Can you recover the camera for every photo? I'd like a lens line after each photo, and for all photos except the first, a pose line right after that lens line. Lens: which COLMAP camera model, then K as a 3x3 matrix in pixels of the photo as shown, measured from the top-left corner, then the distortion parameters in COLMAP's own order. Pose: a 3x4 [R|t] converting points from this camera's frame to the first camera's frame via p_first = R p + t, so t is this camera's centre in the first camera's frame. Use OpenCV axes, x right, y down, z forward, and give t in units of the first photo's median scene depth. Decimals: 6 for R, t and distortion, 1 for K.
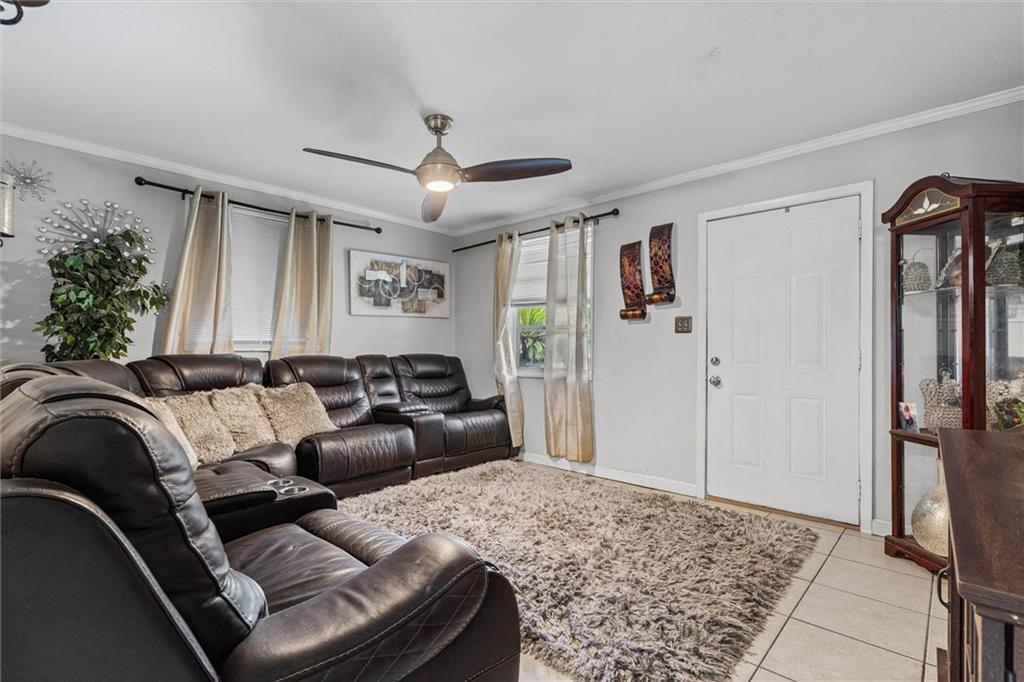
lens RADIAL K [[481.7, 0, 512.8], [0, 481.7, 345.9], [0, 0, 1]] dist [0.002107, 0.000272]
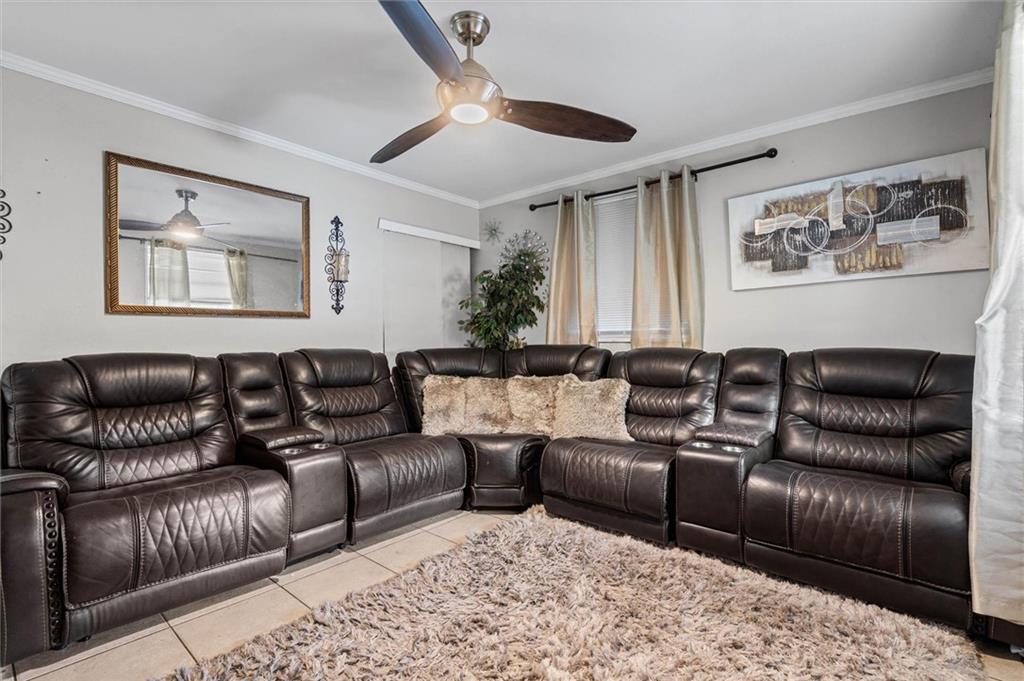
lens RADIAL K [[481.7, 0, 513.2], [0, 481.7, 336.1], [0, 0, 1]] dist [0.002107, 0.000272]
pose [[0.037338, -0.003053, -0.999298, 0.347331], [0.014421, 0.999893, -0.002516, -0.000781], [0.999199, -0.014317, 0.037378, 0.633732]]
